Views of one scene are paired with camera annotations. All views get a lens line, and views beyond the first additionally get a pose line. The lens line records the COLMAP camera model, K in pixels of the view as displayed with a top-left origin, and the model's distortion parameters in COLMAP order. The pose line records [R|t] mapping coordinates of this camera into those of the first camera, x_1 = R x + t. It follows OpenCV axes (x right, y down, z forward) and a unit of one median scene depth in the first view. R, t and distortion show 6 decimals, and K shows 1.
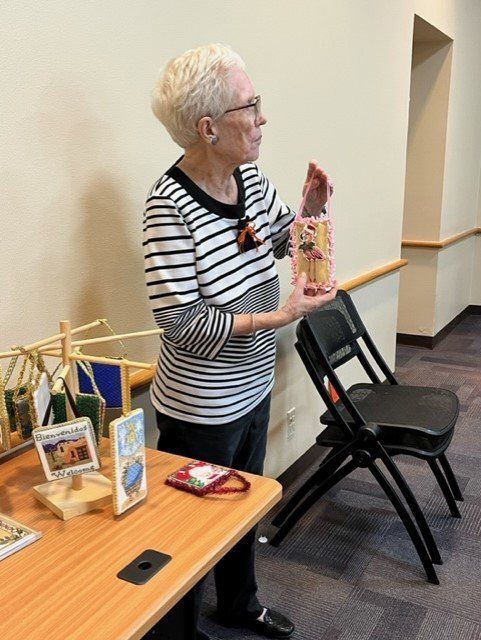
lens RADIAL K [[626.2, 0, 240.5], [0, 626.2, 320.0], [0, 0, 1]] dist [0.010583, -0.134402]
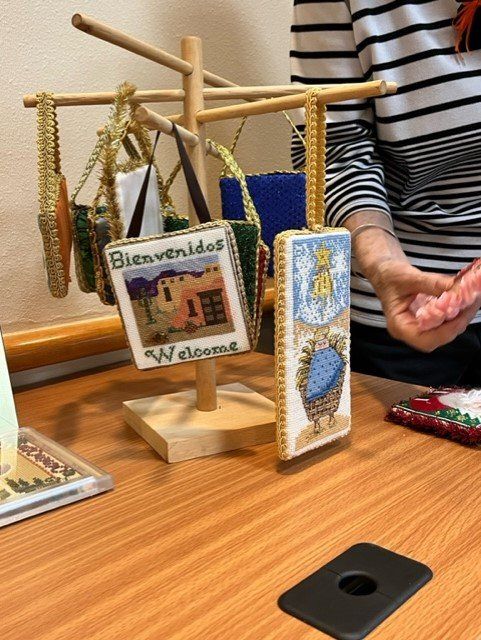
lens RADIAL K [[626.2, 0, 240.5], [0, 626.2, 320.0], [0, 0, 1]] dist [0.010583, -0.134402]
pose [[0.962645, 0.024931, -0.269616, -0.113710], [-0.037343, 0.998461, -0.041004, 0.237179], [0.268178, 0.049541, 0.962095, 0.577907]]
